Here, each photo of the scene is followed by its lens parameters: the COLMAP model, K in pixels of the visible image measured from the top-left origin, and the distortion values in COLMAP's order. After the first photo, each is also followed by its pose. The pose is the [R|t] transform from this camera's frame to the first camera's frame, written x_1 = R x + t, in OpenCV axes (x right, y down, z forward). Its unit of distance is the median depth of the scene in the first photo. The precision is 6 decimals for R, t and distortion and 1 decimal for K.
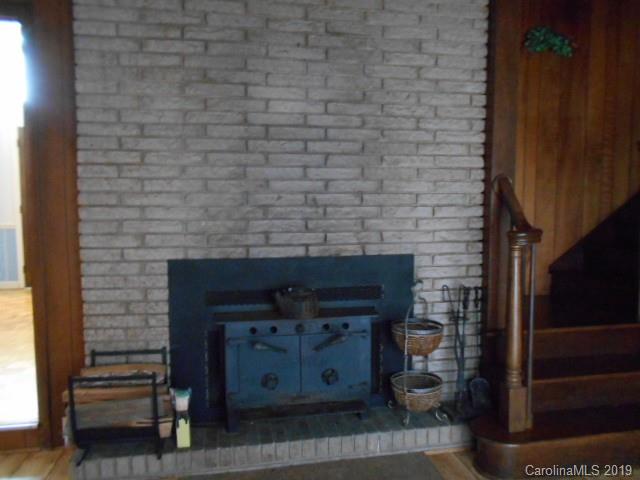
lens RADIAL K [[501.0, 0, 316.7], [0, 501.0, 239.9], [0, 0, 1]] dist [-0.049125, 0.054522]
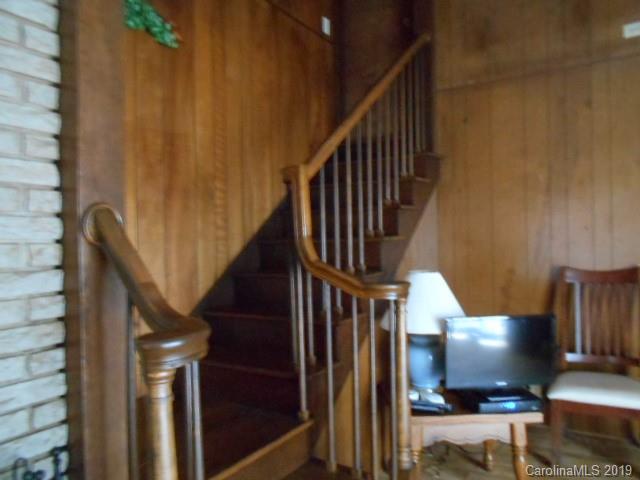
lens RADIAL K [[501.0, 0, 317.4], [0, 501.0, 243.2], [0, 0, 1]] dist [-0.049125, 0.054522]
pose [[0.671255, -0.015204, 0.741071, 0.150972], [0.079616, 0.995484, -0.051691, -0.049231], [-0.736938, 0.093699, 0.669434, 0.510045]]
